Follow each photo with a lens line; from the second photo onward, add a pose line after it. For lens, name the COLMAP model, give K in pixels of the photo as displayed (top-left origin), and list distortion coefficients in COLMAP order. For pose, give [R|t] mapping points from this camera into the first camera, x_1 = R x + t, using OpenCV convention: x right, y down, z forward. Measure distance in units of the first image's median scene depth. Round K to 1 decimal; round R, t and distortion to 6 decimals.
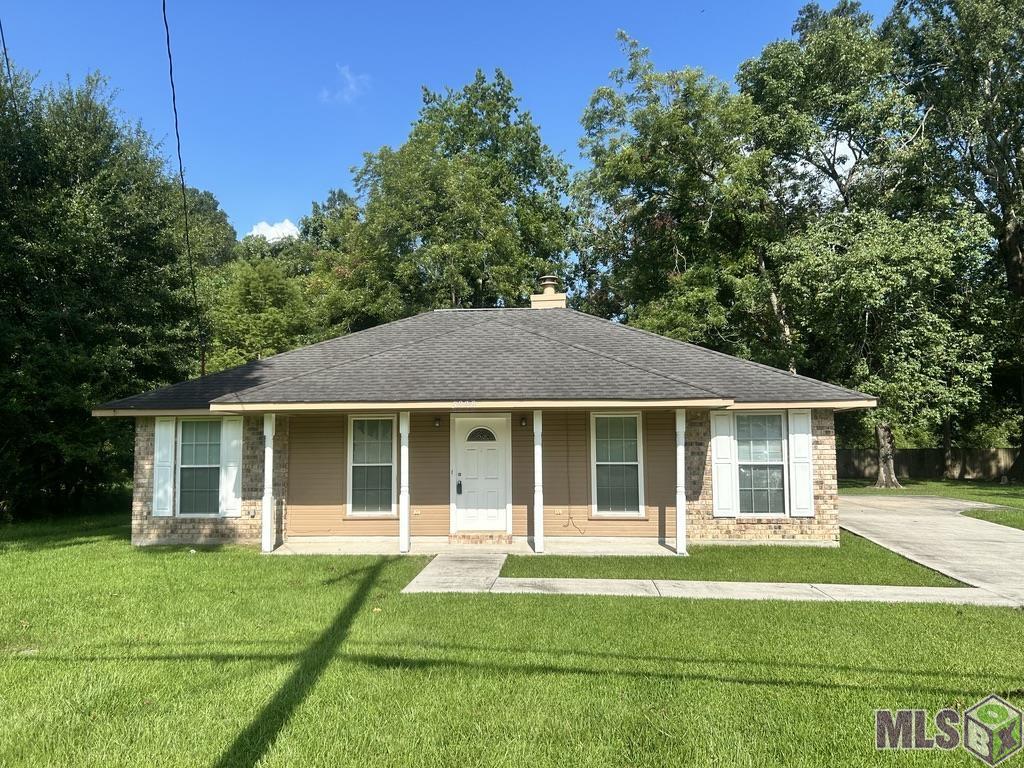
lens RADIAL K [[792.4, 0, 512.0], [0, 792.4, 384.0], [0, 0, 1]] dist [0.069205, -0.000335]
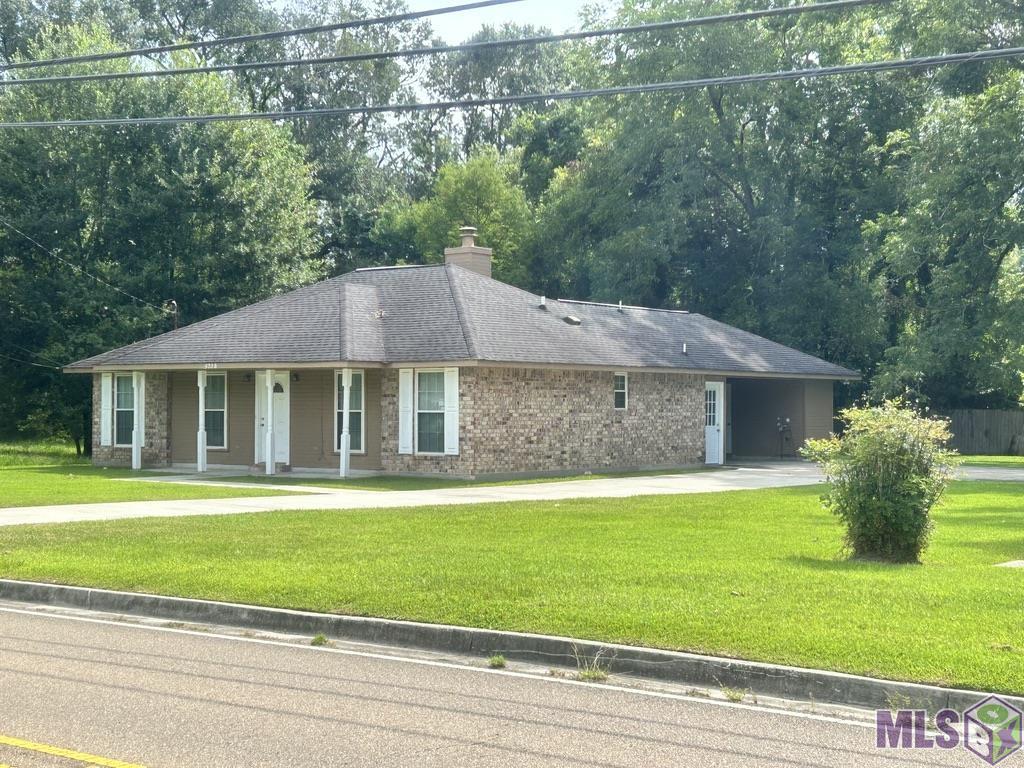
lens RADIAL K [[1509.9, 0, 512.0], [0, 1509.9, 384.0], [0, 0, 1]] dist [-0.042507, -0.065397]
pose [[0.858837, 0.001240, -0.512247, 1.527197], [0.035499, 0.997449, 0.061933, -0.078517], [0.511017, -0.071374, 0.856602, -0.876264]]
